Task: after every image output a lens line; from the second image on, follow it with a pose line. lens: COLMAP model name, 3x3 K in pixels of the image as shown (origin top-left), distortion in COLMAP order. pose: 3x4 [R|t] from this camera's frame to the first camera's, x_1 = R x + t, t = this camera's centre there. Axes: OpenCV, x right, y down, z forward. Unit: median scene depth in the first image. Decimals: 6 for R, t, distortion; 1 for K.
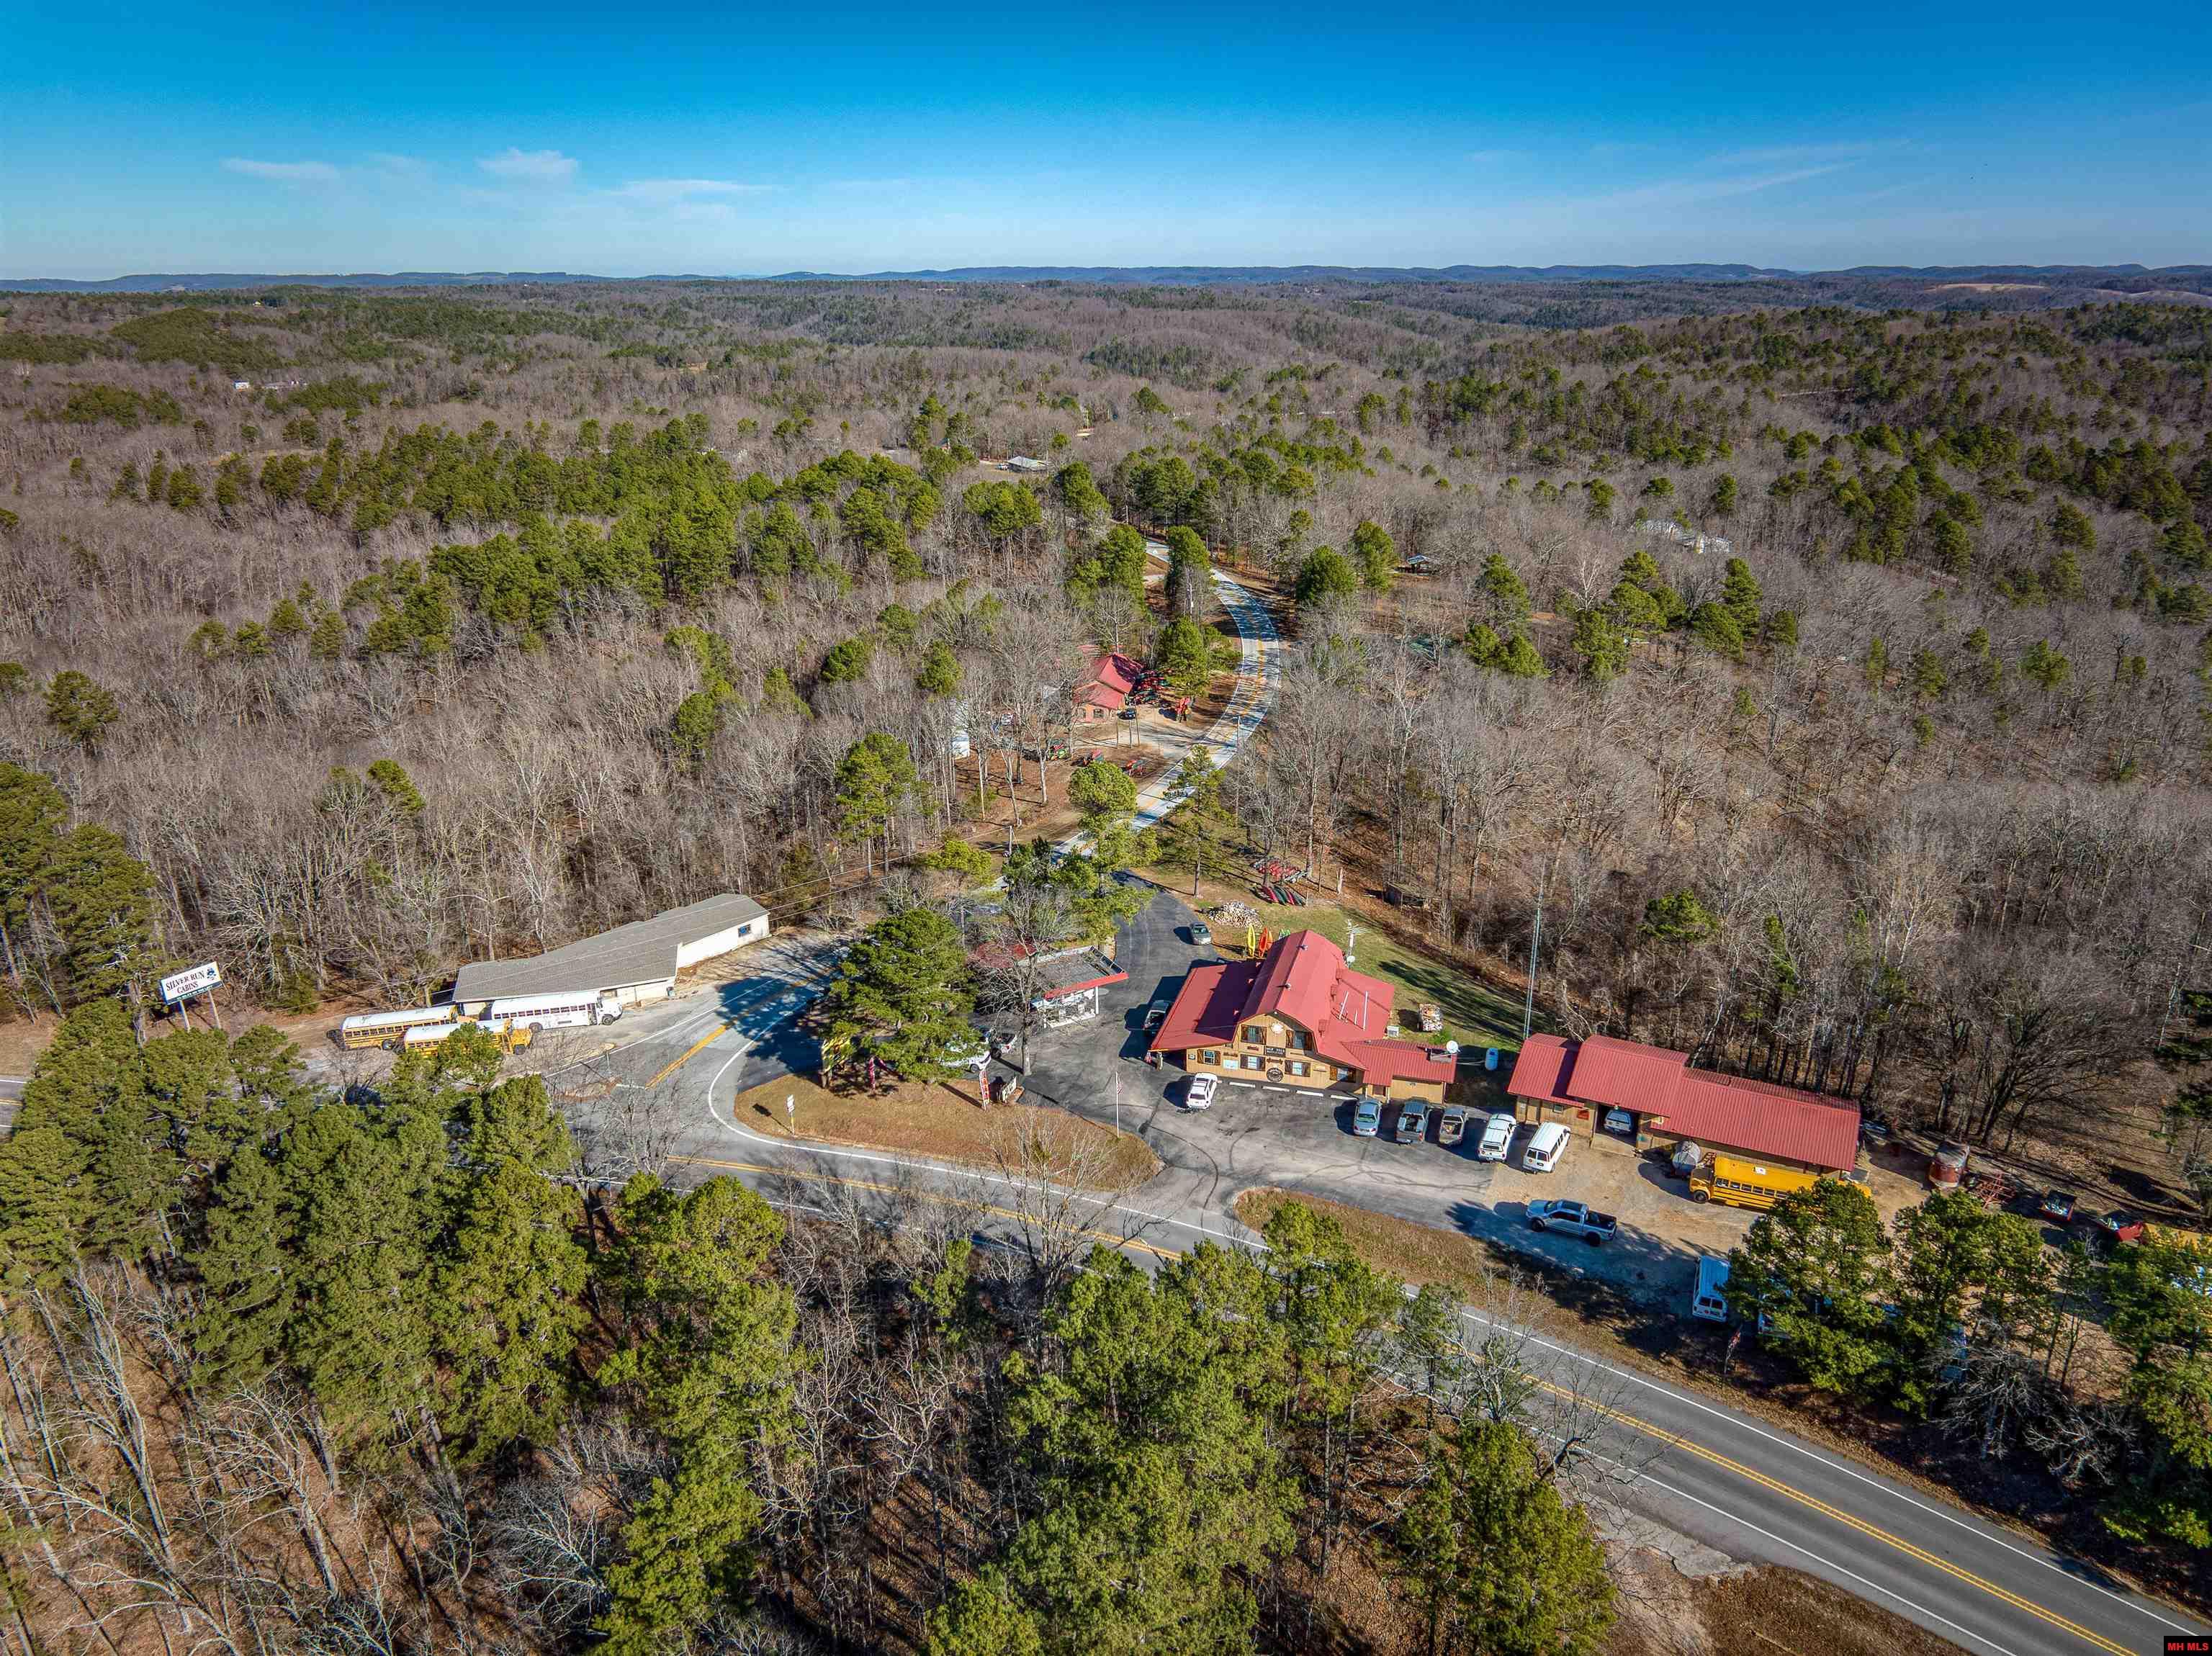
lens RADIAL K [[1525.9, 0, 1106.0], [0, 1525.9, 828.0], [0, 0, 1]] dist [0.004831, -0.015970]
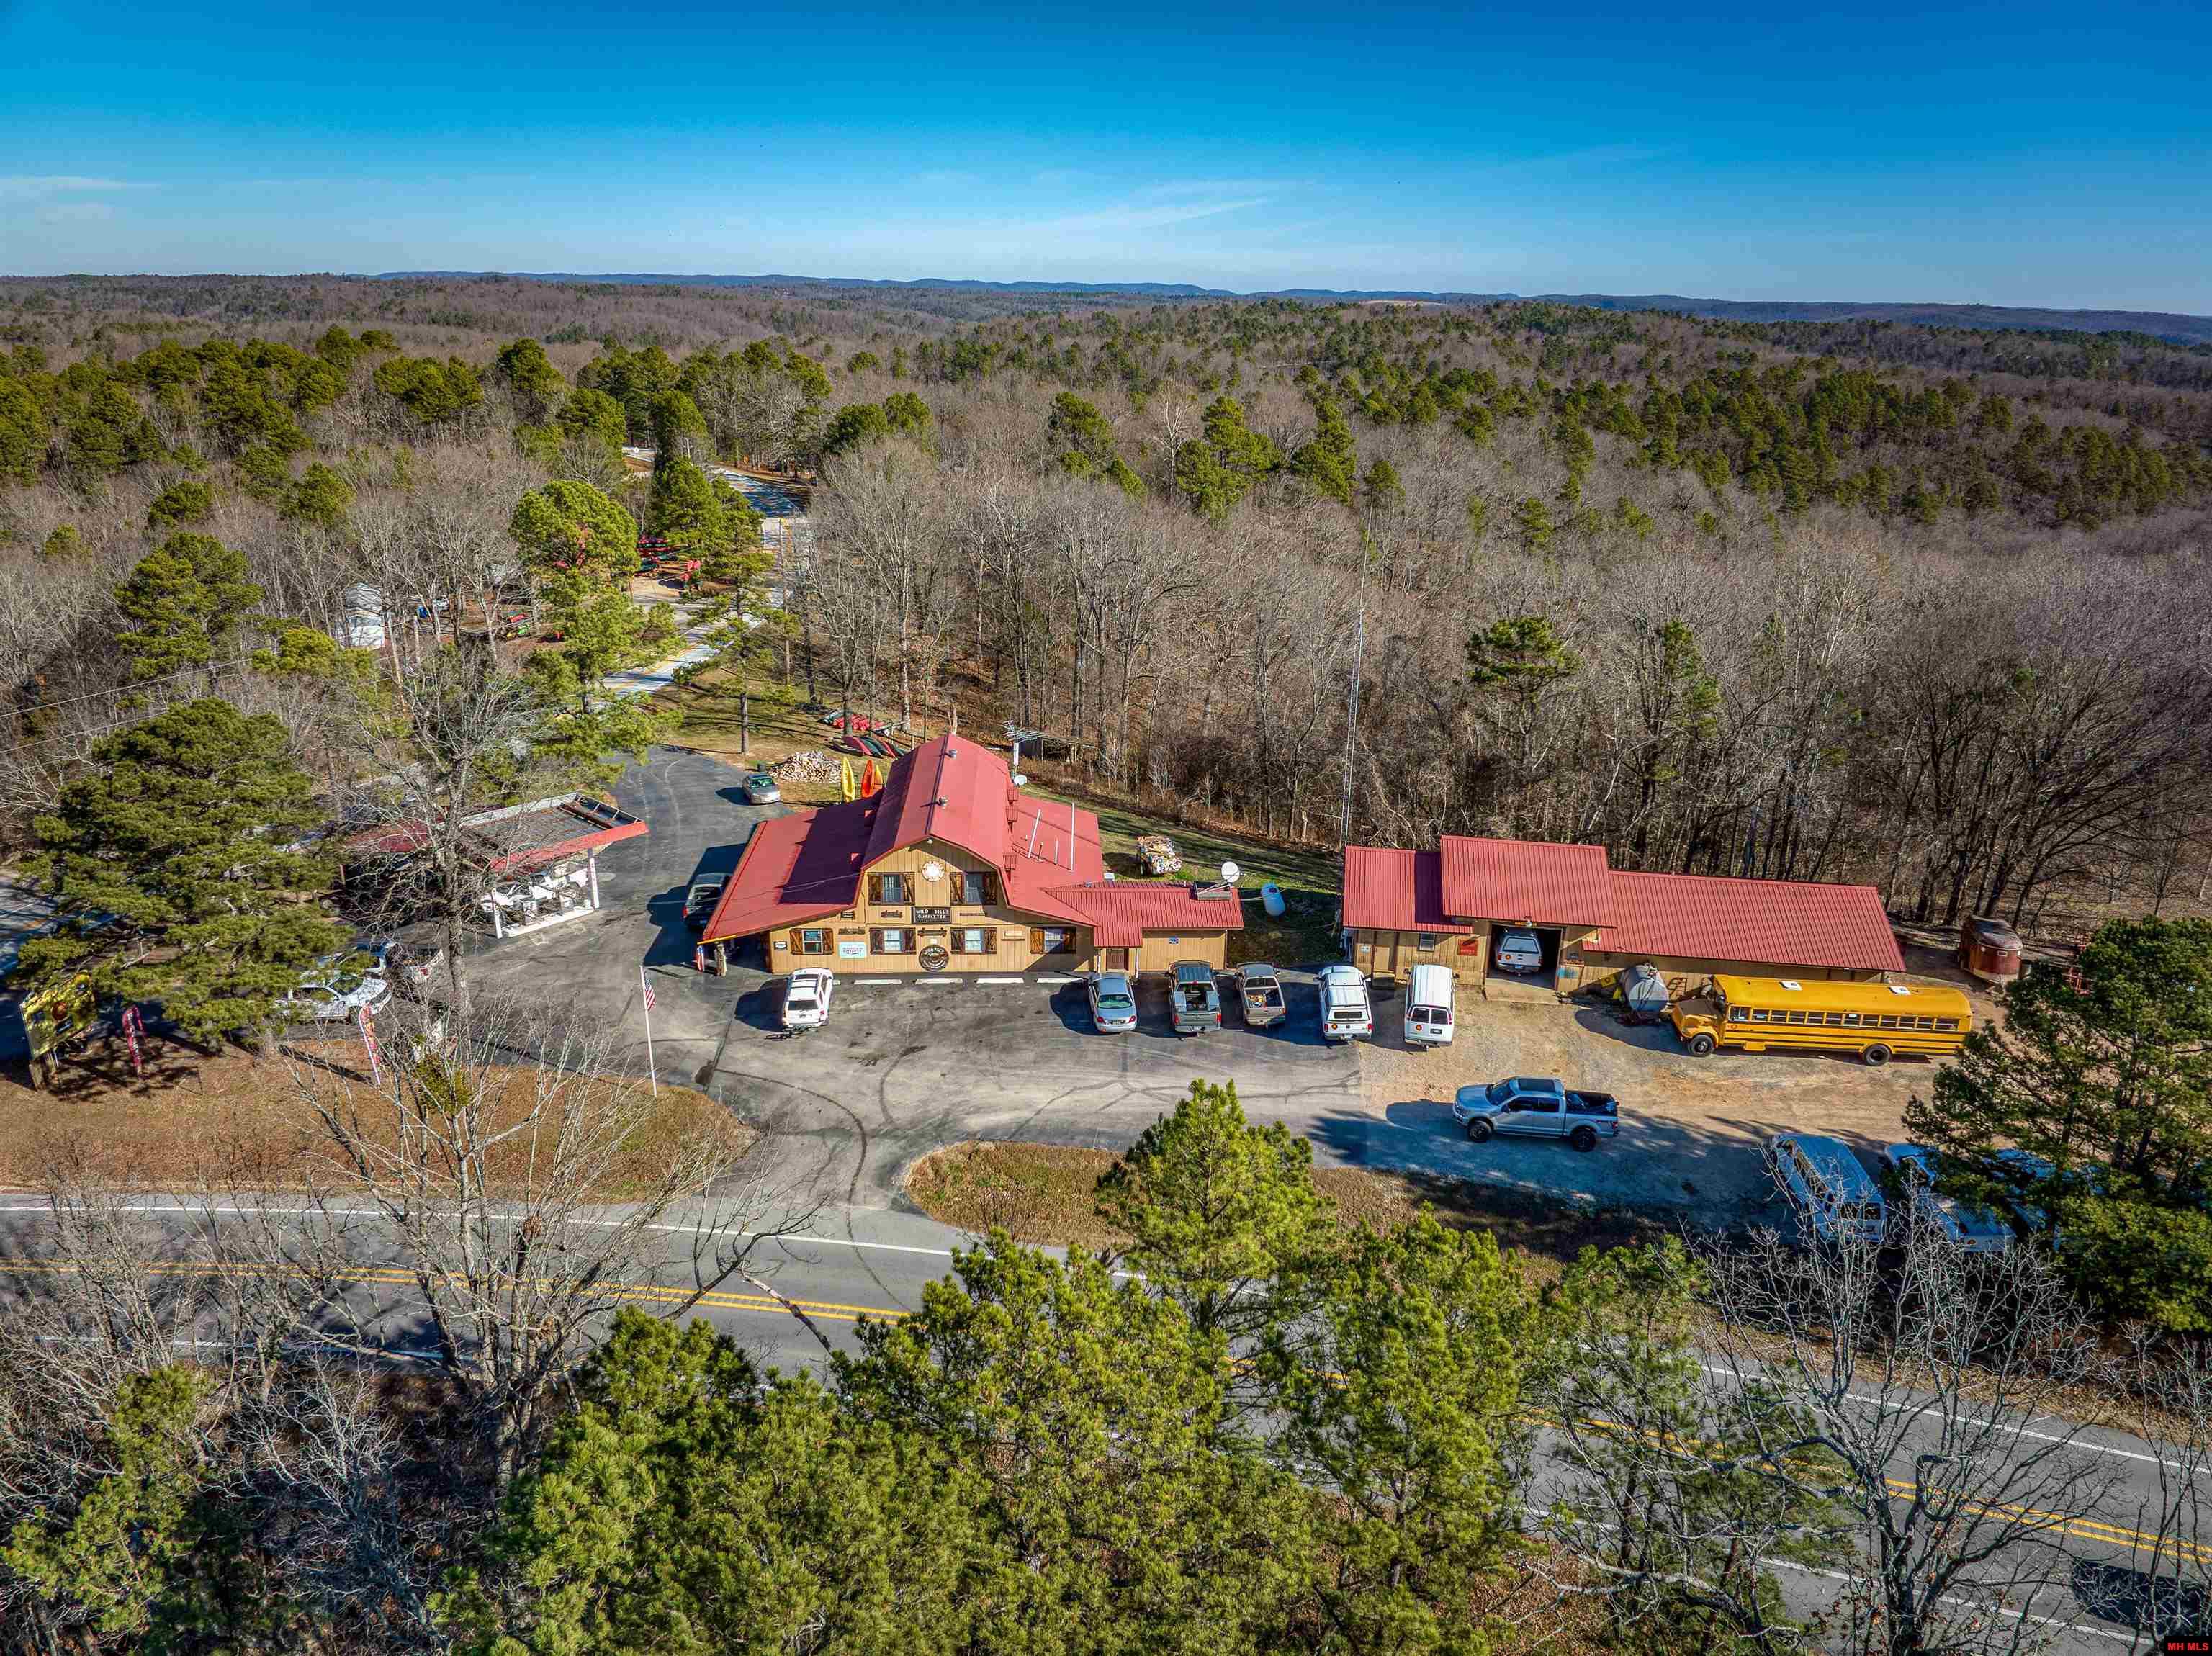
lens RADIAL K [[1538.7, 0, 1106.0], [0, 1538.7, 828.0], [0, 0, 1]] dist [-0.027306, 0.002241]
pose [[0.947236, -0.082494, 0.309740, -0.000946], [0.087186, 0.996191, -0.001310, 0.121816], [-0.308453, 0.028246, 0.950820, 0.445259]]
